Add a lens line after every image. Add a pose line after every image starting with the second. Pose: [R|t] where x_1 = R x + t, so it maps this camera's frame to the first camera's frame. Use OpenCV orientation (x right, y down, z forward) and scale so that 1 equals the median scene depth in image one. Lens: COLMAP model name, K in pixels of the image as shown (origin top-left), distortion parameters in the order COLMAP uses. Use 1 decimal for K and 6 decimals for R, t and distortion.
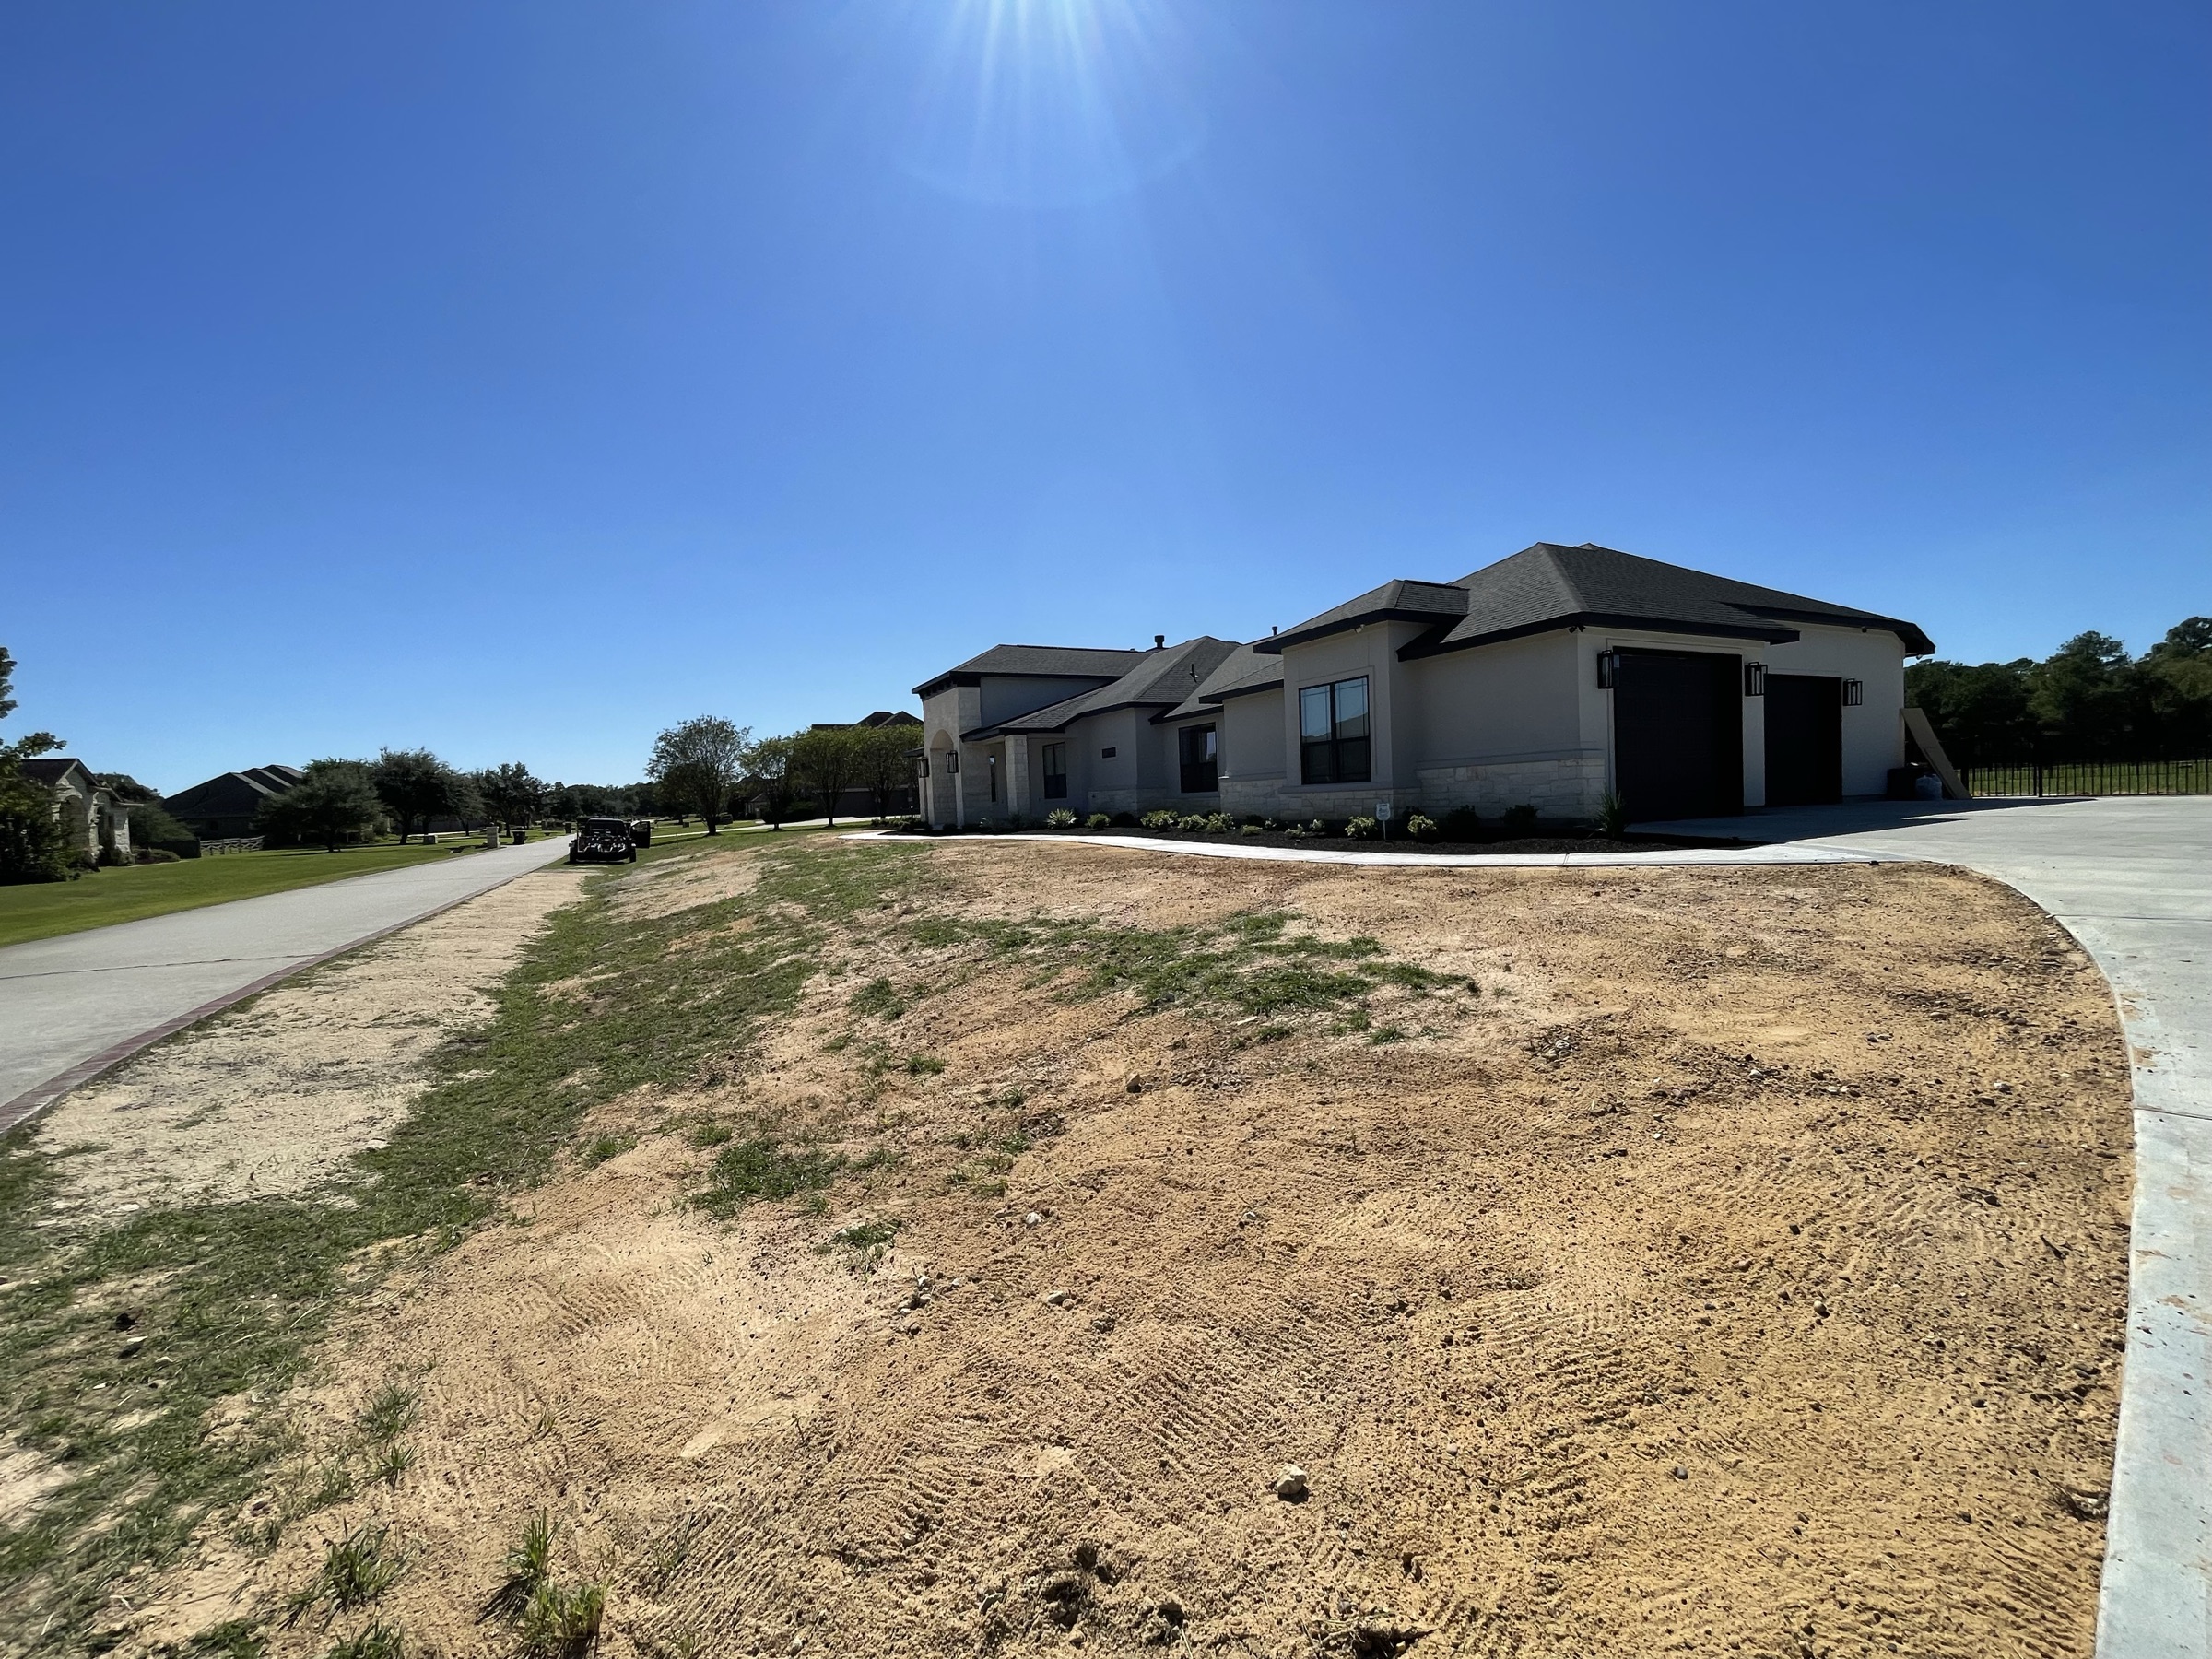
lens RADIAL K [[895.9, 0, 1115.4], [0, 895.9, 822.4], [0, 0, 1]] dist [-0.001815, 0.000840]
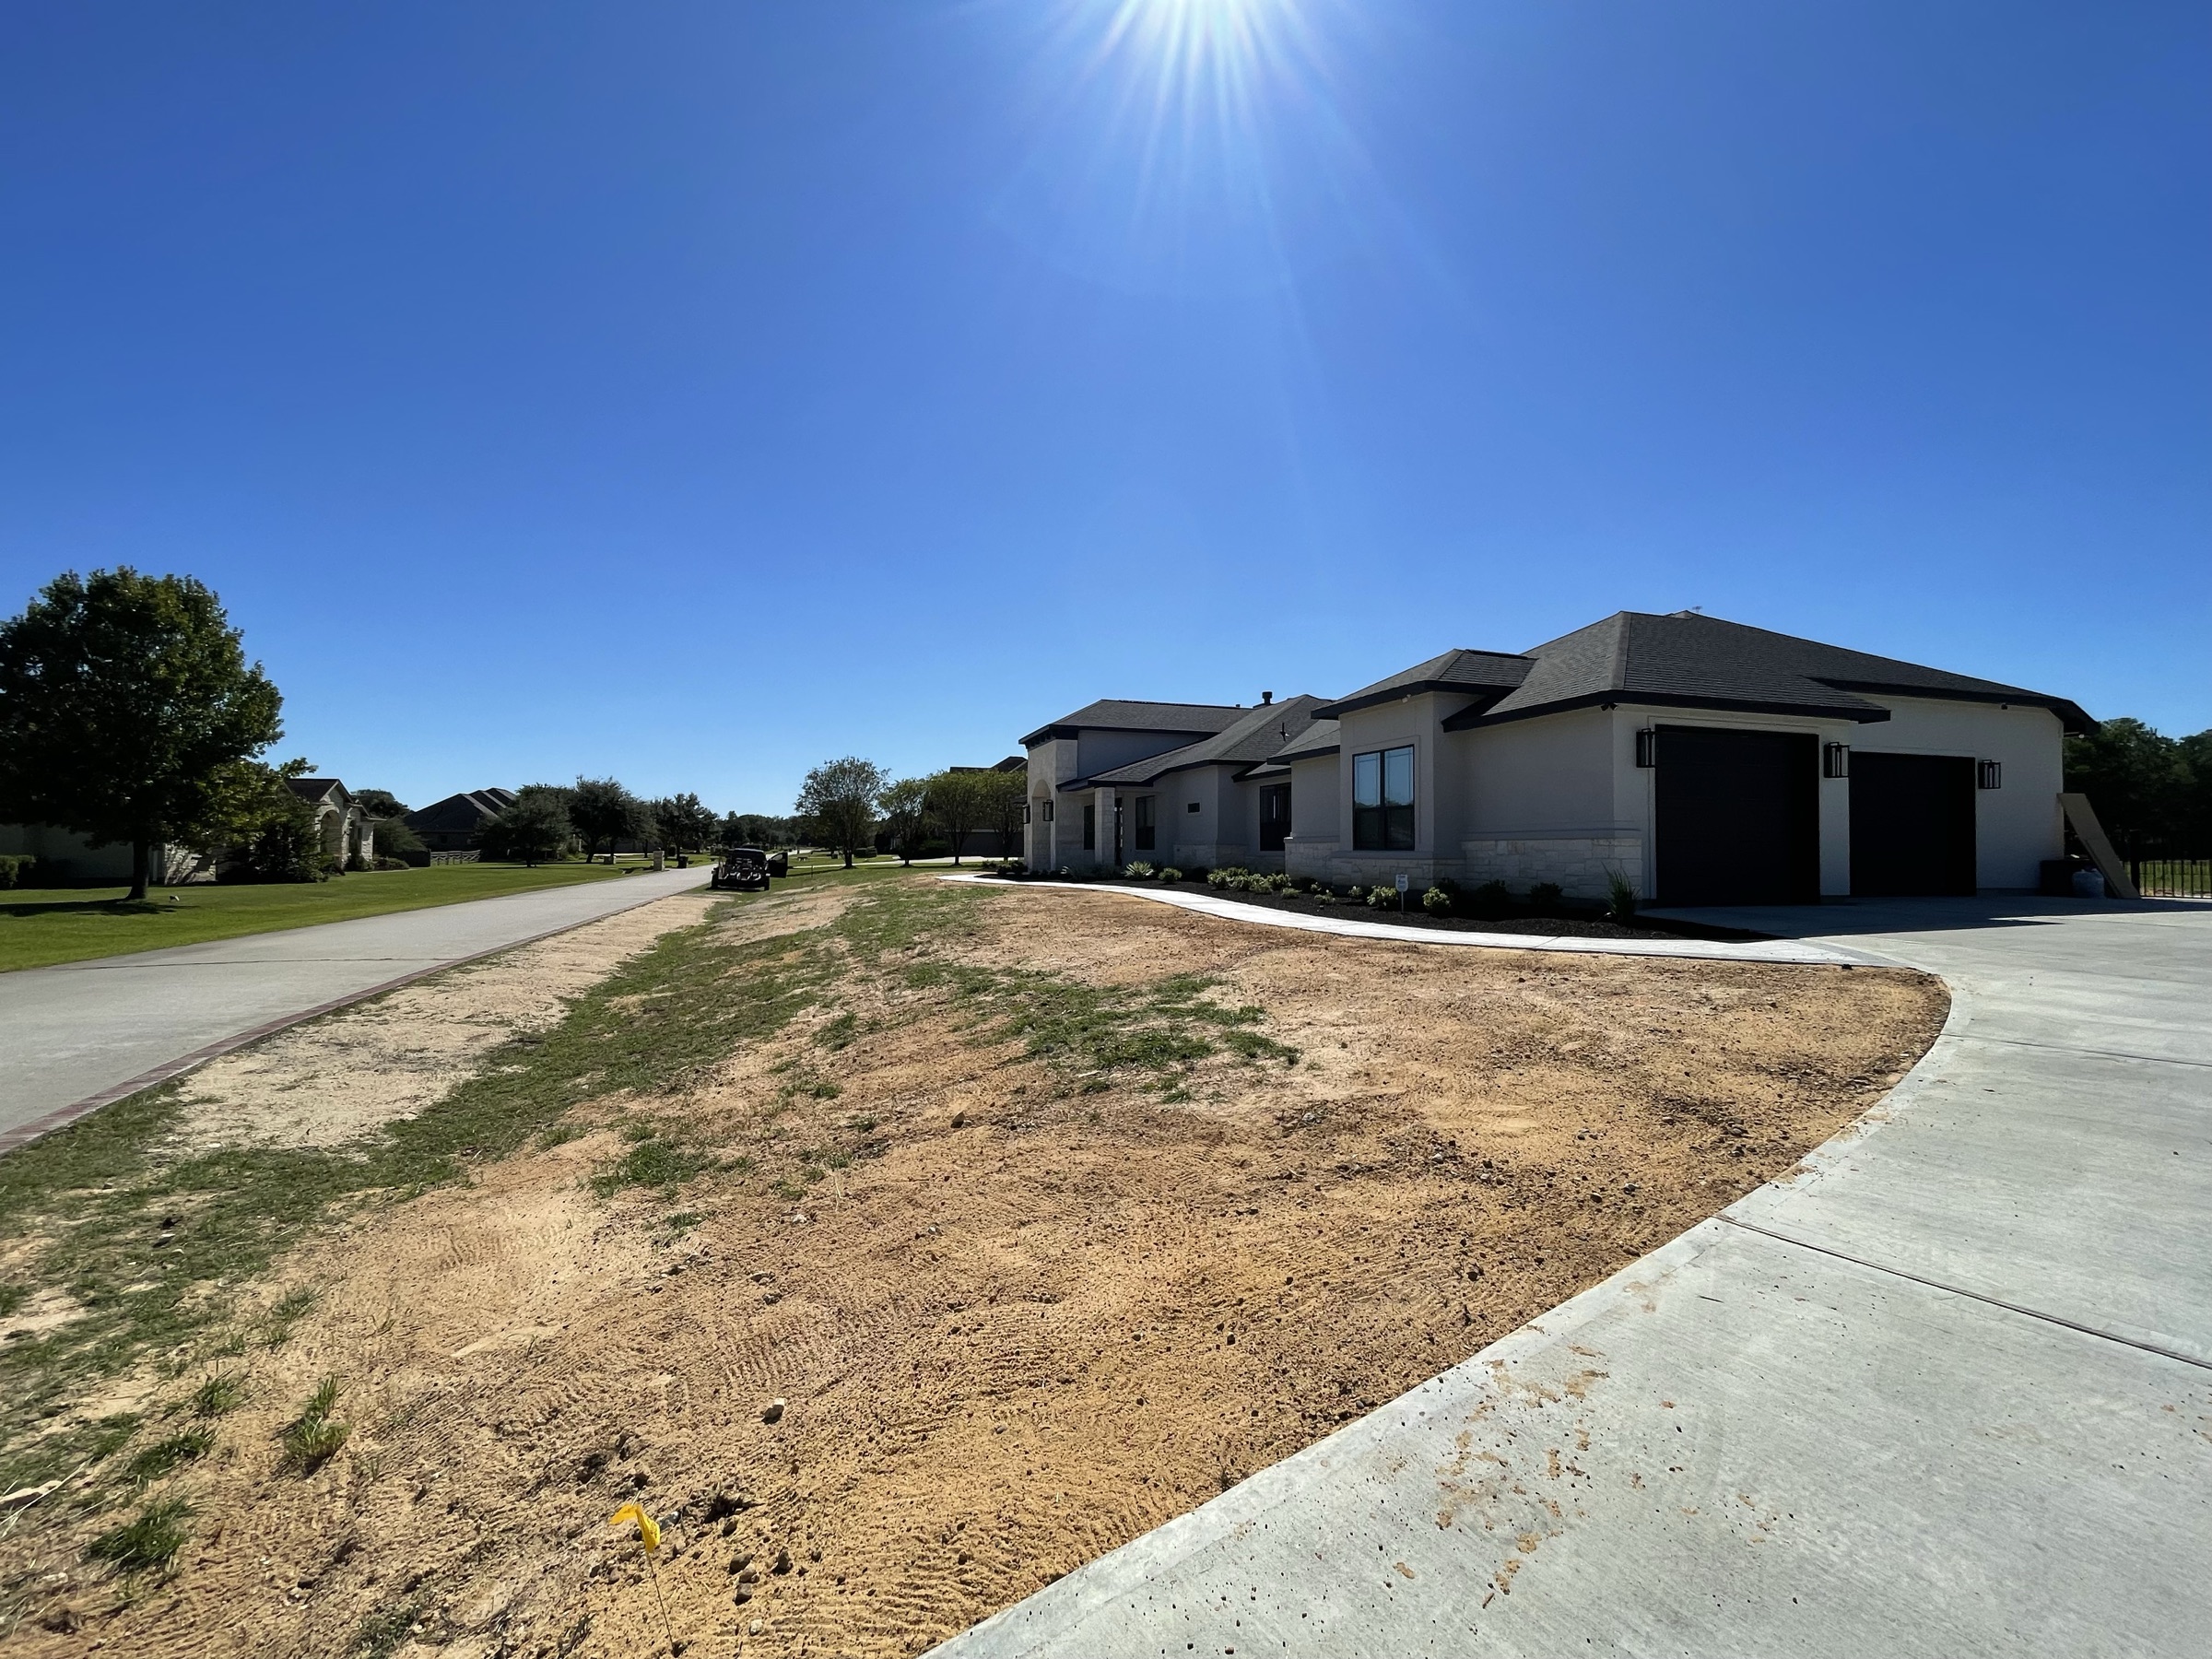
lens RADIAL K [[895.9, 0, 1114.1], [0, 895.9, 828.5], [0, 0, 1]] dist [-0.001815, 0.000840]
pose [[0.987547, 0.040493, -0.152023, 0.113427], [-0.047440, 0.997976, -0.042351, -0.012921], [0.150000, 0.049035, 0.987469, -0.037748]]
